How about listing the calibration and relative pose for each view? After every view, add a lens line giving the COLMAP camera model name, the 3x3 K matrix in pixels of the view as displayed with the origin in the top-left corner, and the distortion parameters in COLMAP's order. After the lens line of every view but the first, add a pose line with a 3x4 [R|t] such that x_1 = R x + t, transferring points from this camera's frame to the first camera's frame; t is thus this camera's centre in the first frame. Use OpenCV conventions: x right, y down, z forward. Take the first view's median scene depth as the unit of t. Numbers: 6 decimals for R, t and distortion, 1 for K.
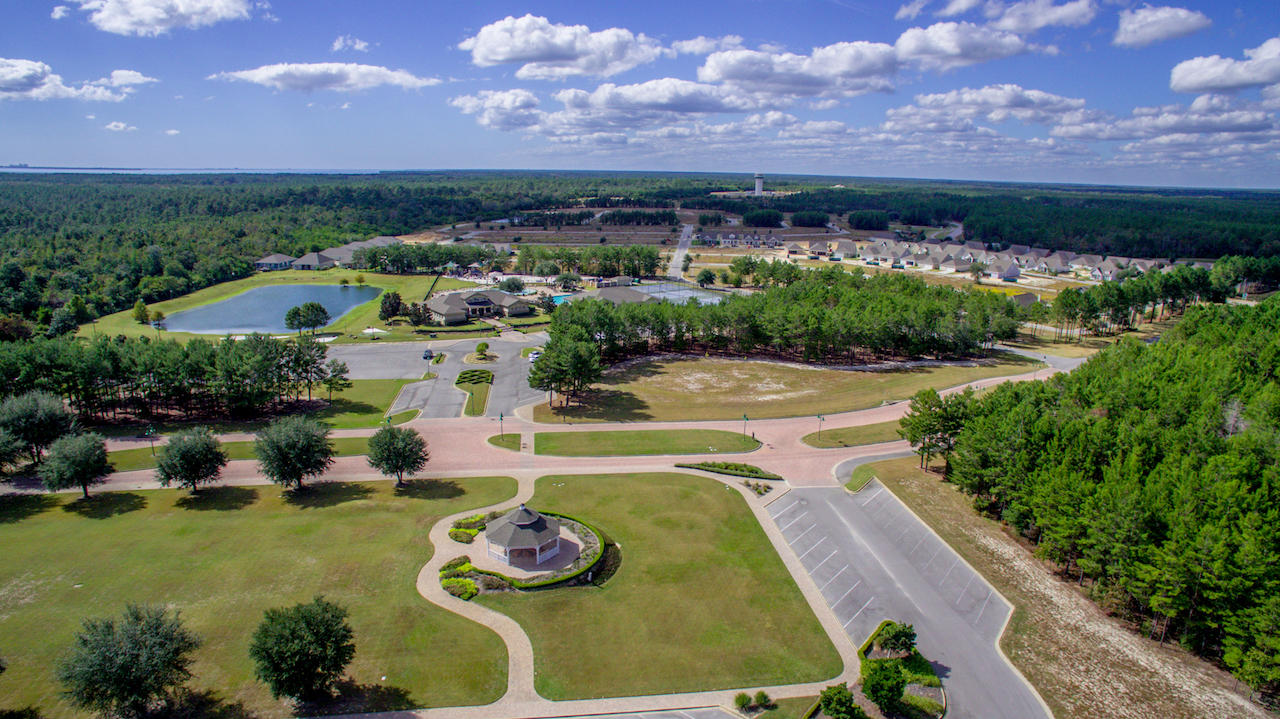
lens RADIAL K [[776.0, 0, 632.5], [0, 776.0, 311.7], [0, 0, 1]] dist [-0.117057, 0.086410]
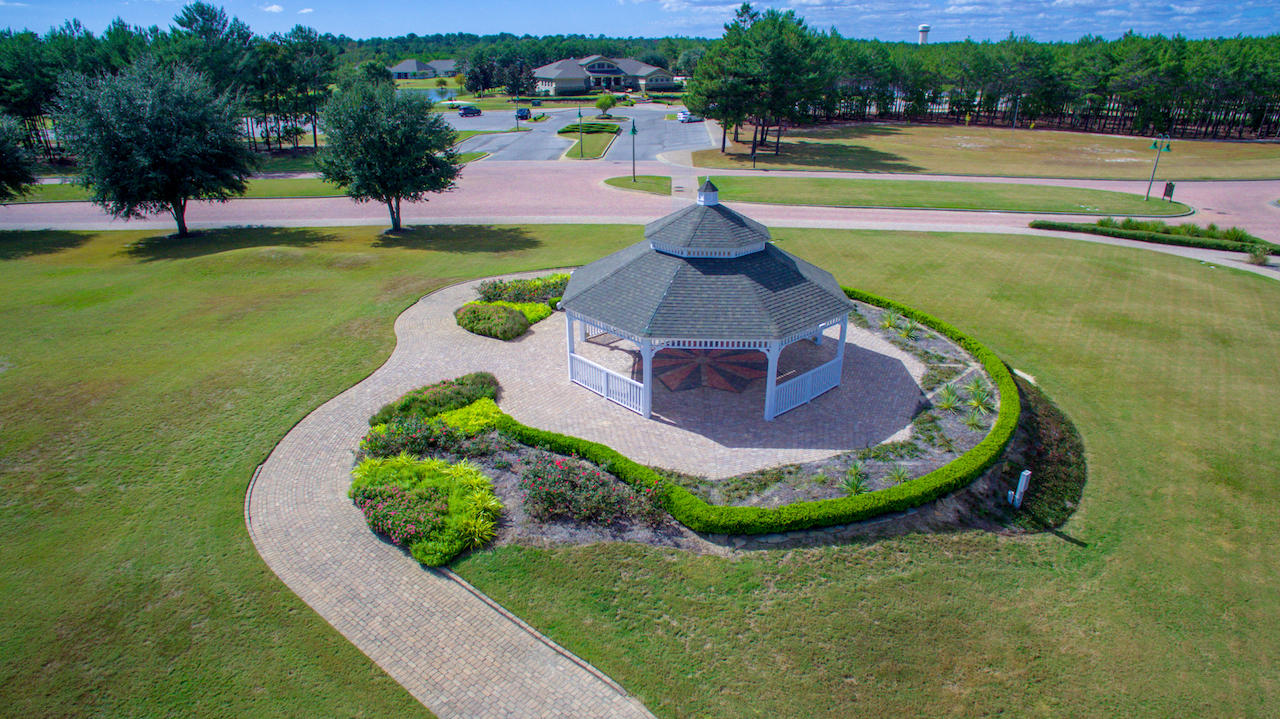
lens RADIAL K [[776.0, 0, 632.5], [0, 776.0, 311.7], [0, 0, 1]] dist [-0.117057, 0.086410]
pose [[0.985353, 0.043891, -0.164784, -0.108633], [-0.018530, 0.988146, 0.152395, 0.221671], [0.169519, -0.147109, 0.974485, 0.650164]]
